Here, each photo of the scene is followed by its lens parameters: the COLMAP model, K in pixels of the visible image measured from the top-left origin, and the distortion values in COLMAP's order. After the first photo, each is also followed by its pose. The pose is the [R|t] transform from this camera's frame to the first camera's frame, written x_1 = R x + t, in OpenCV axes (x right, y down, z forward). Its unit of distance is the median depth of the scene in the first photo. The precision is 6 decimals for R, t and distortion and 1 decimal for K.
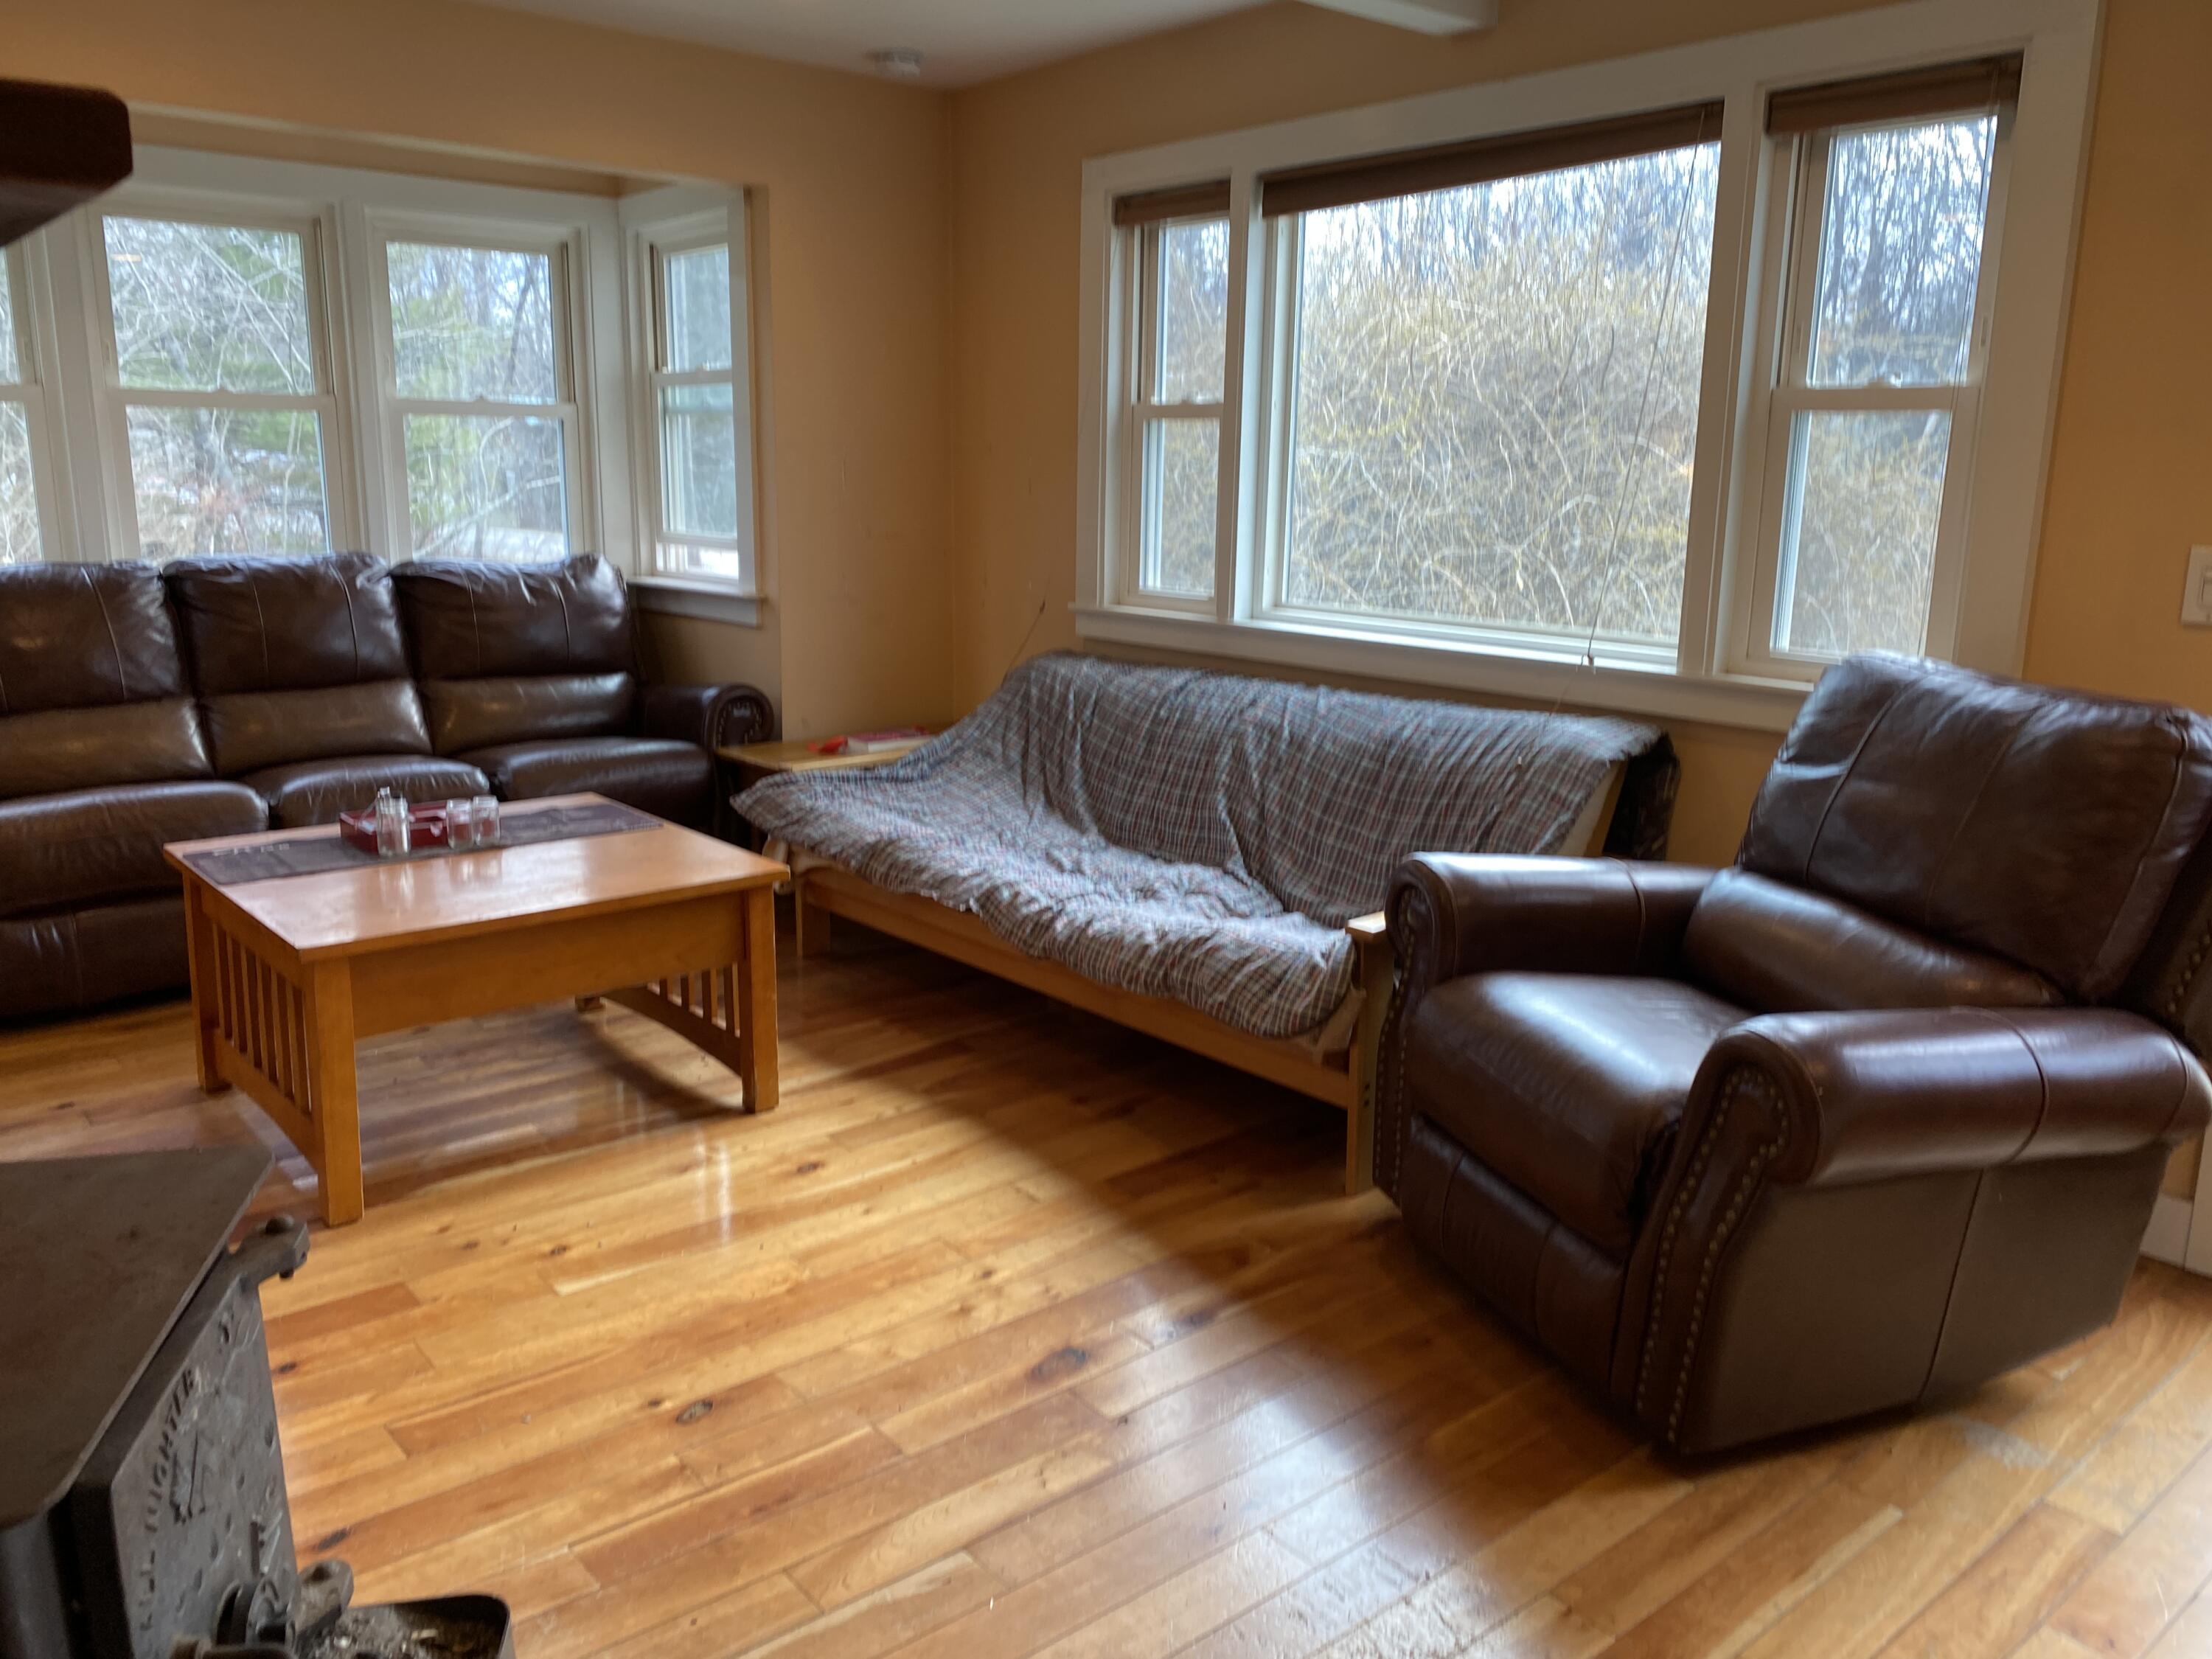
lens RADIAL K [[1648.7, 0, 1106.0], [0, 1648.7, 829.5], [0, 0, 1]] dist [0.154769, -0.473176]
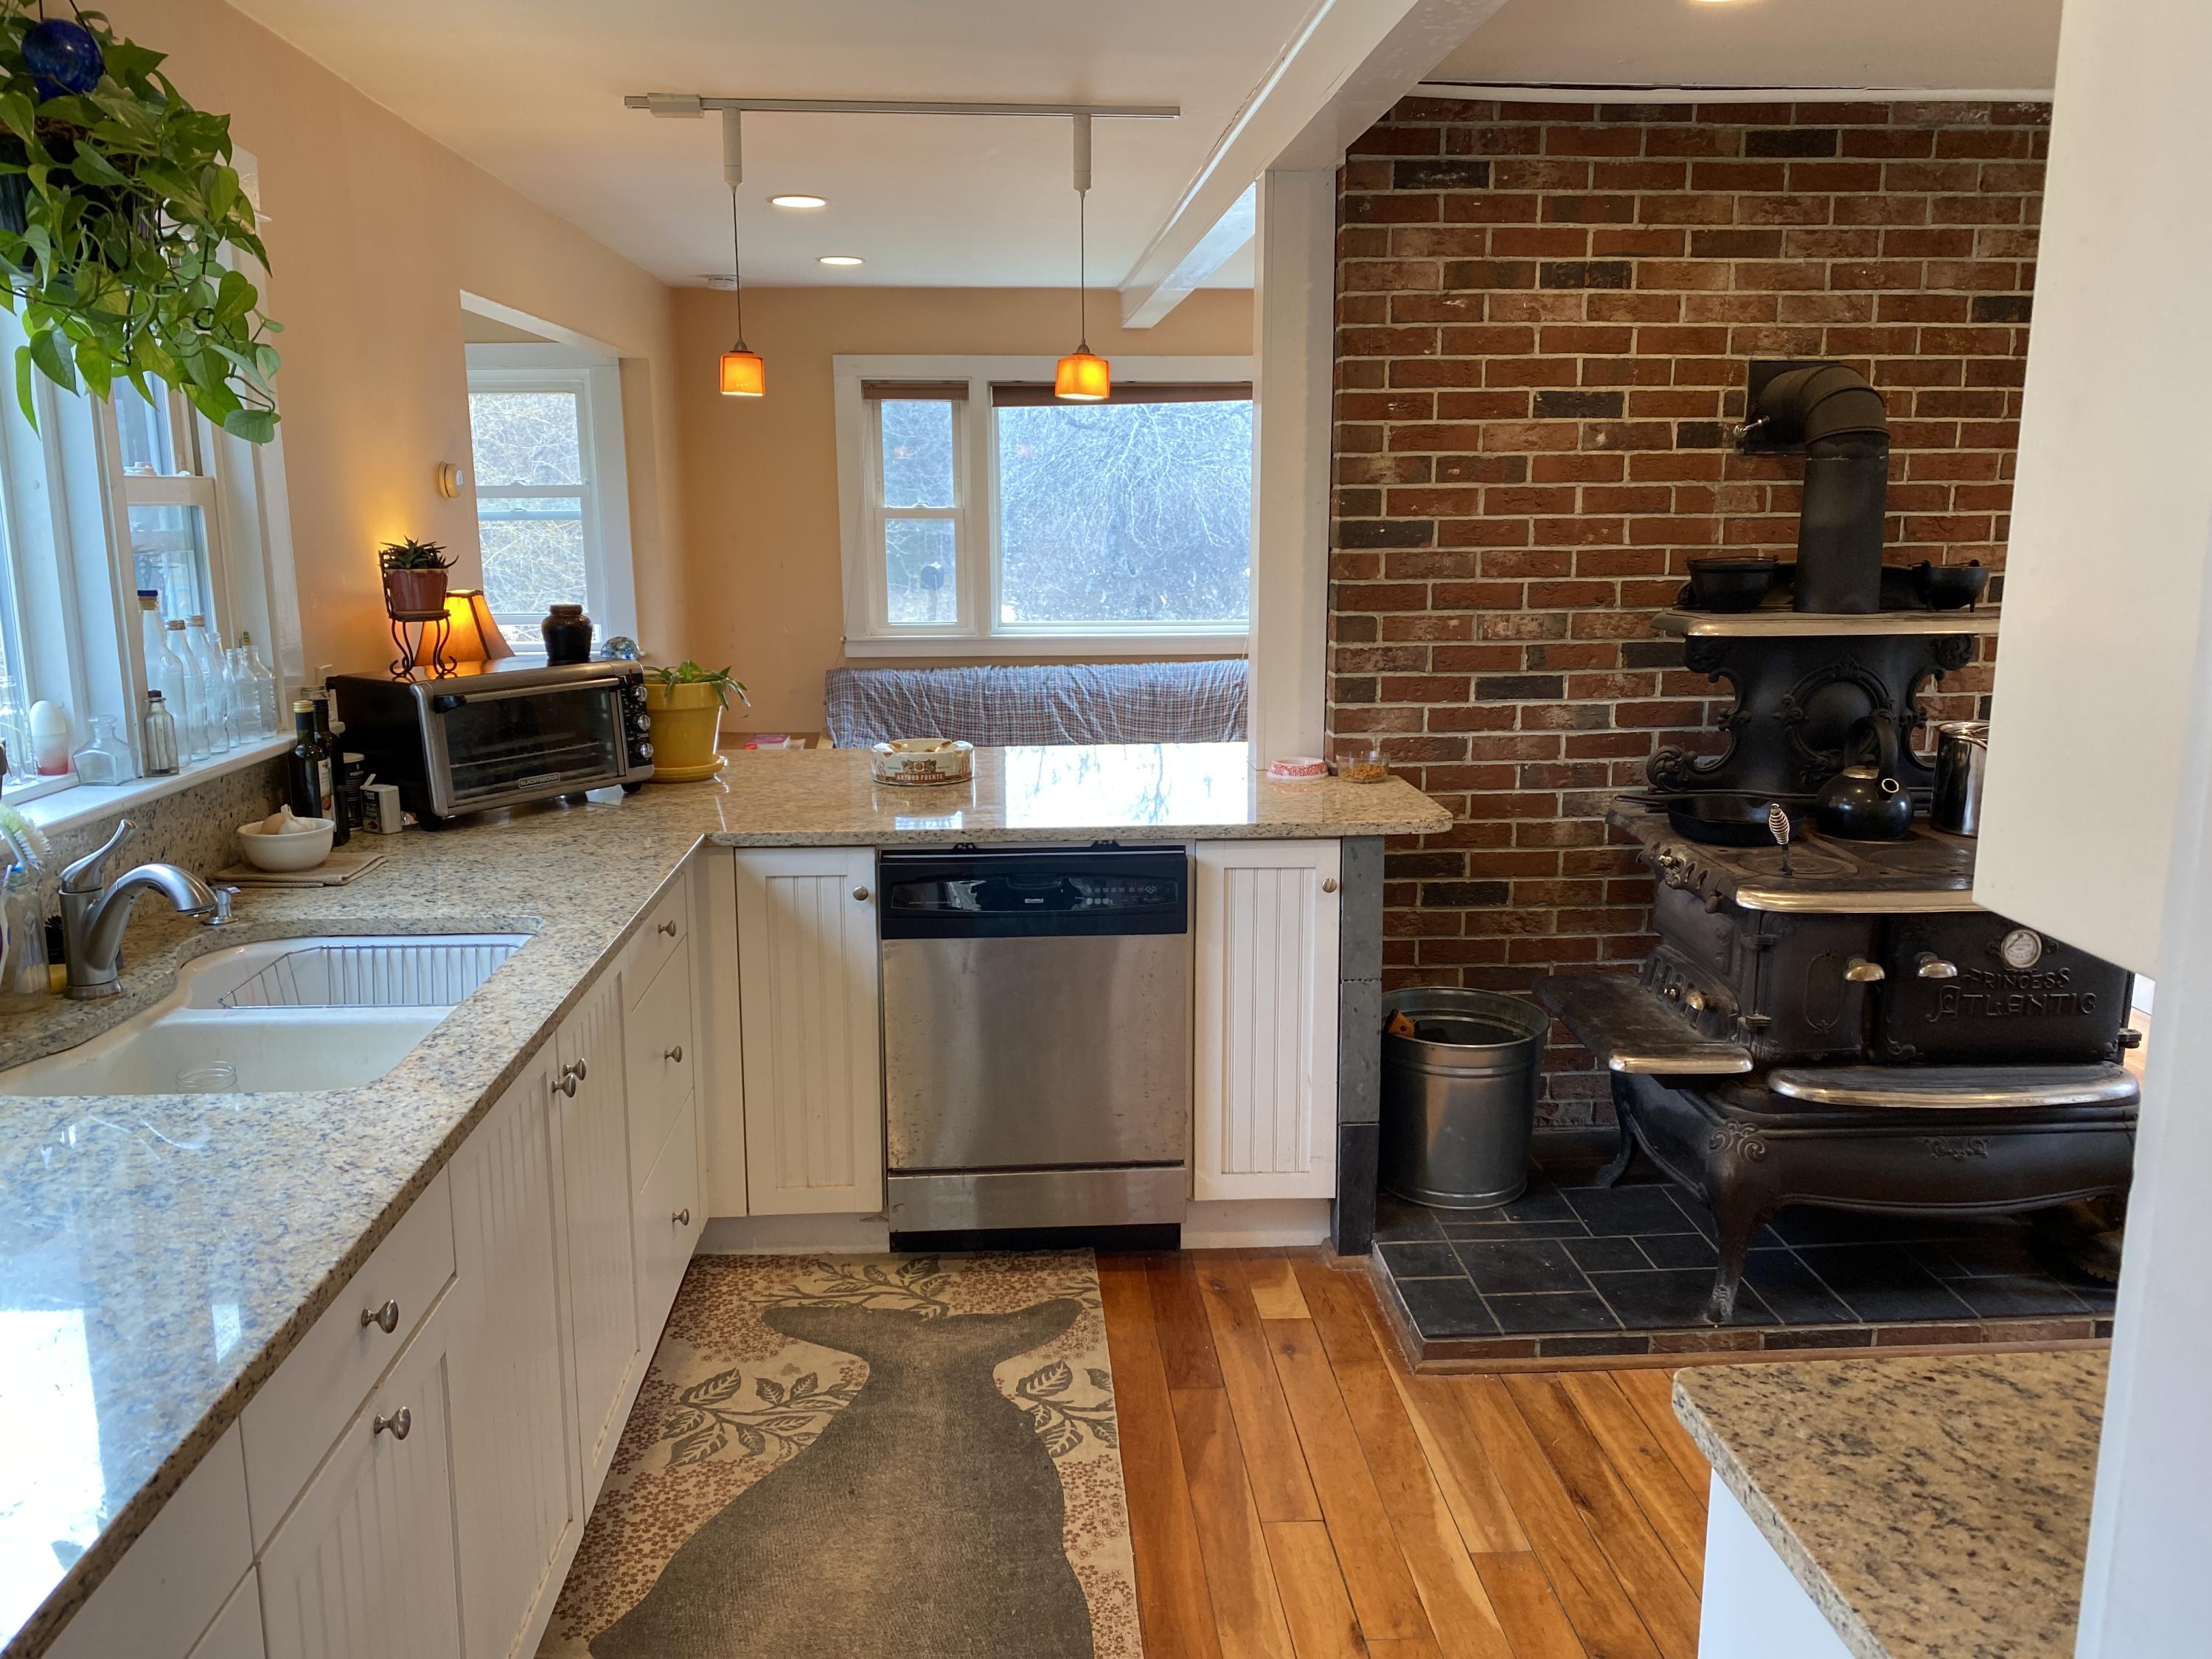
lens RADIAL K [[1648.7, 0, 1106.0], [0, 1648.7, 829.5], [0, 0, 1]] dist [0.154769, -0.473176]
pose [[0.587610, -0.184229, 0.787893, -1.236453], [0.184942, 0.978539, 0.090877, -0.062080], [-0.787726, 0.092314, 0.609070, -0.124621]]
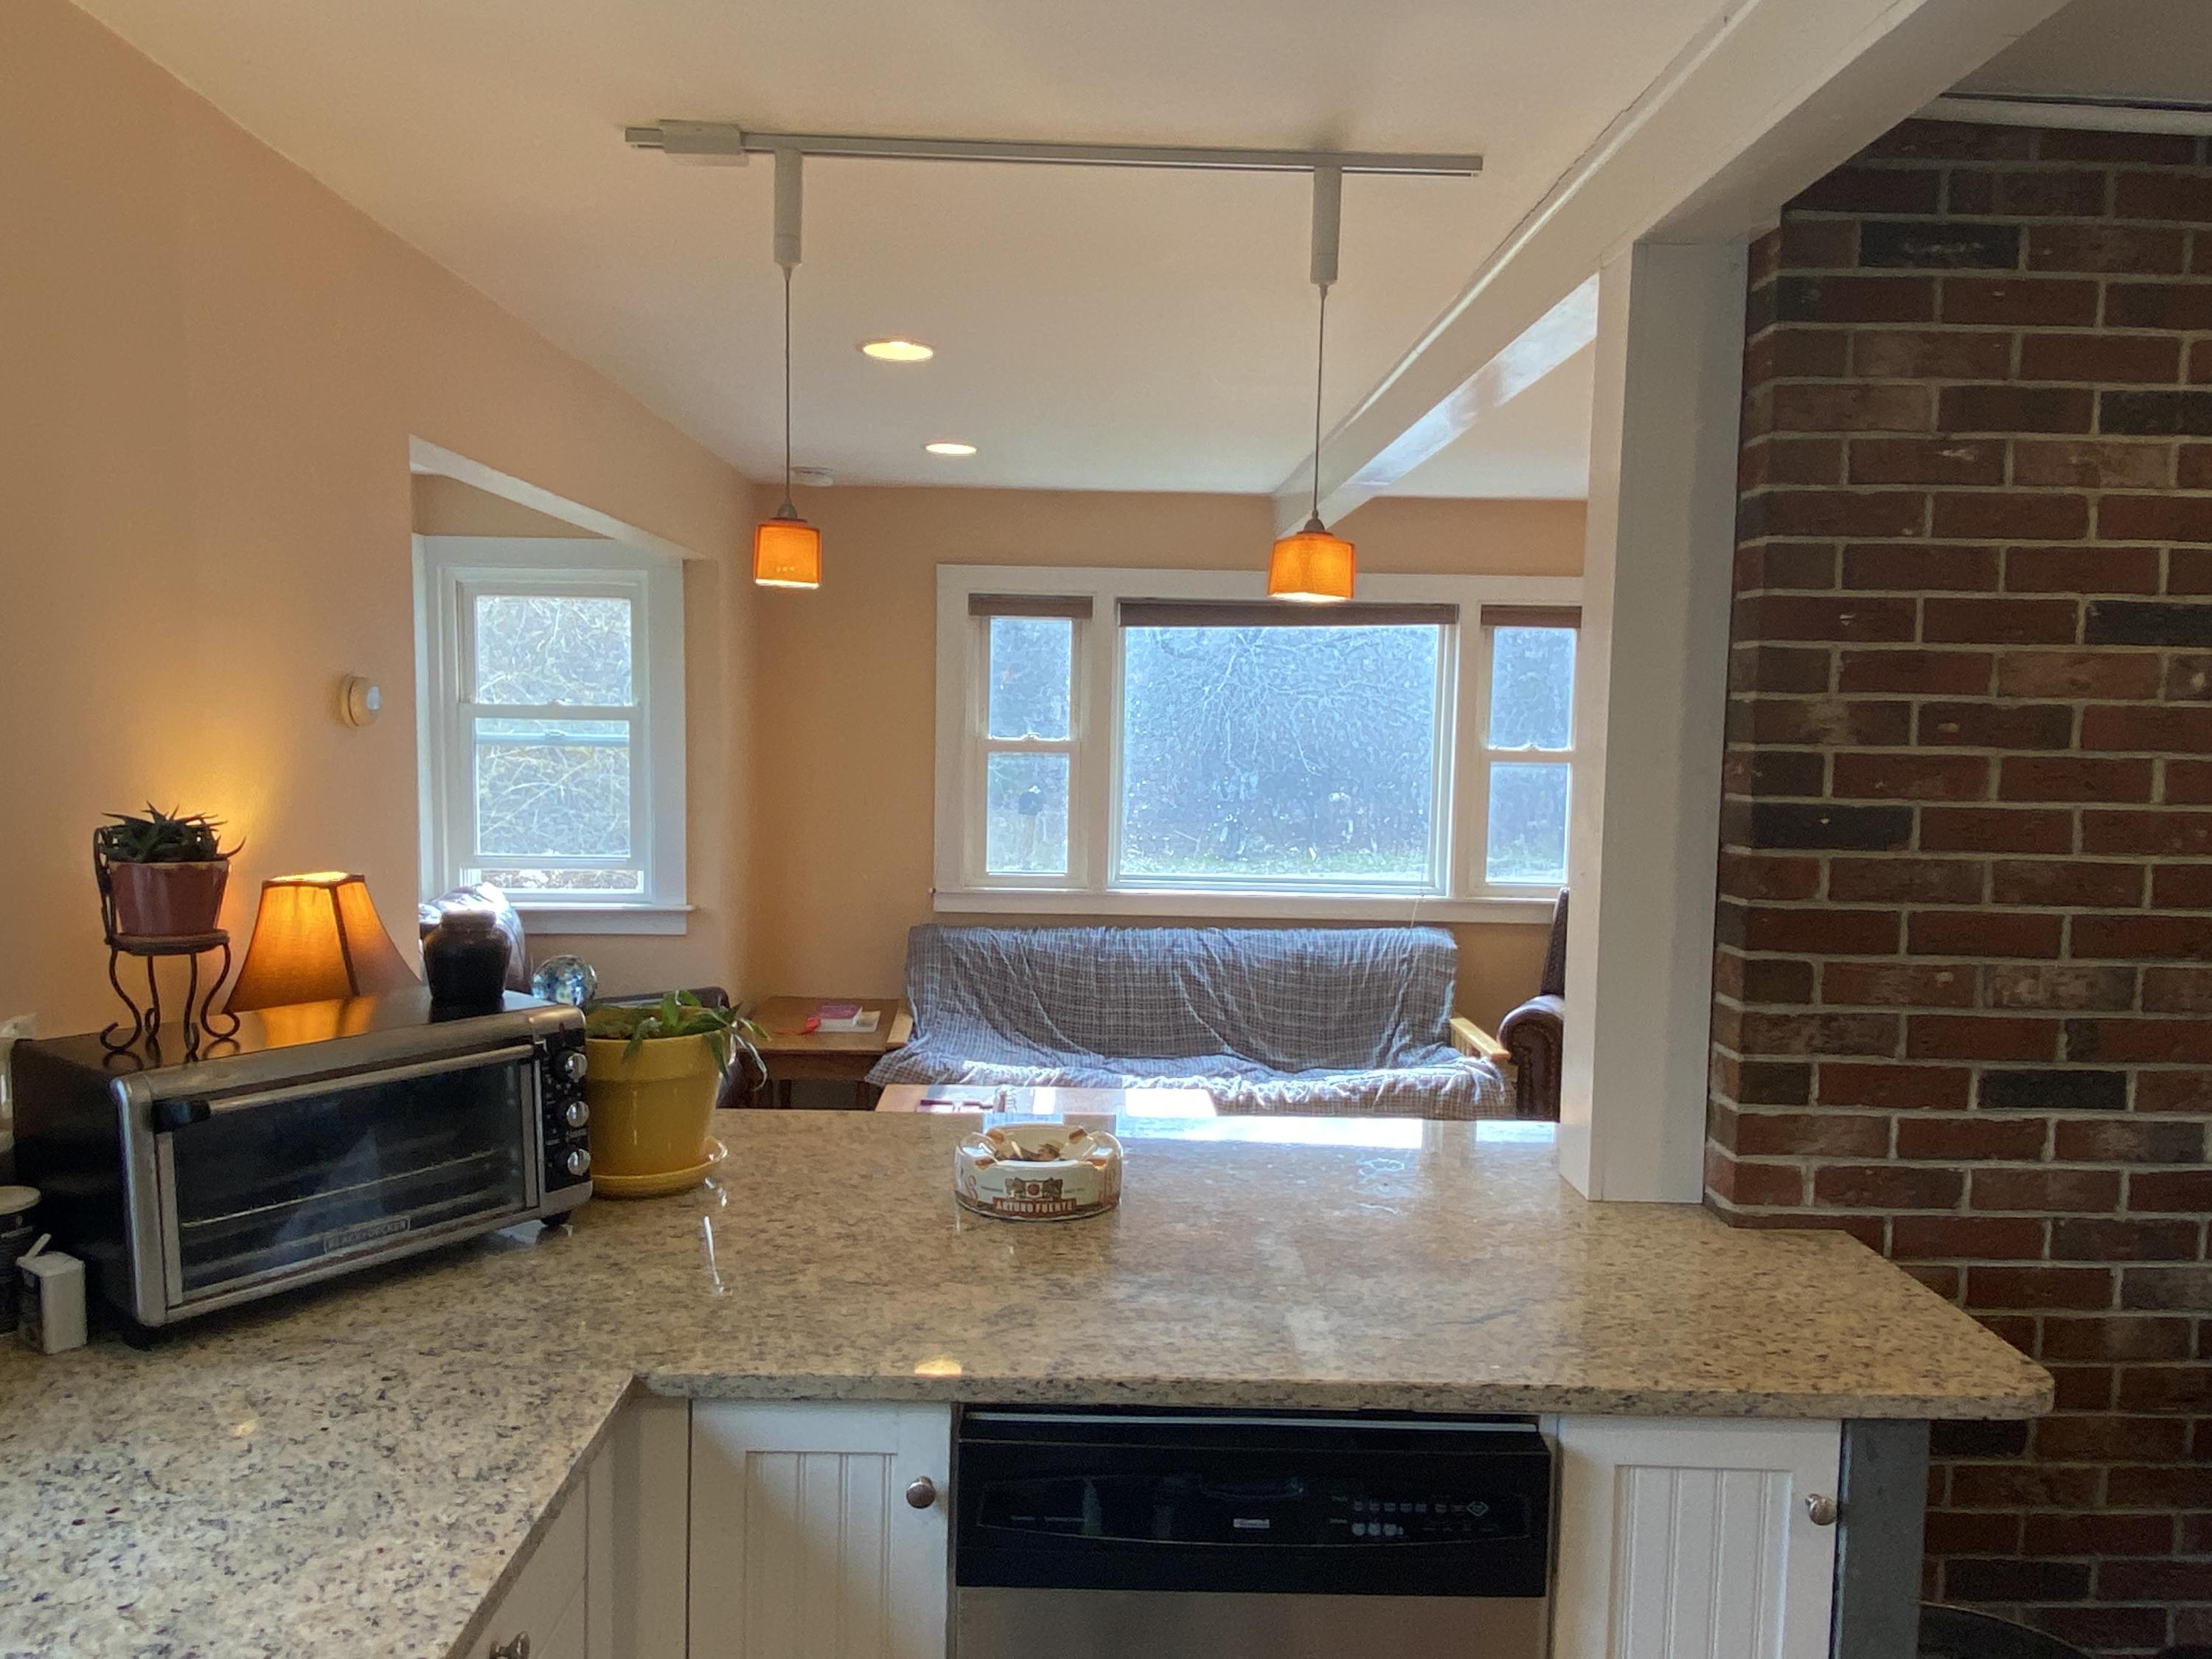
lens RADIAL K [[1549.6, 0, 1092.5], [0, 1549.6, 839.8], [0, 0, 1]] dist [0.063189, -0.093907]
pose [[0.635827, -0.070875, 0.768571, -0.961123], [0.154764, 0.987259, -0.036992, -0.120241], [-0.756156, 0.142468, 0.638695, 0.135646]]
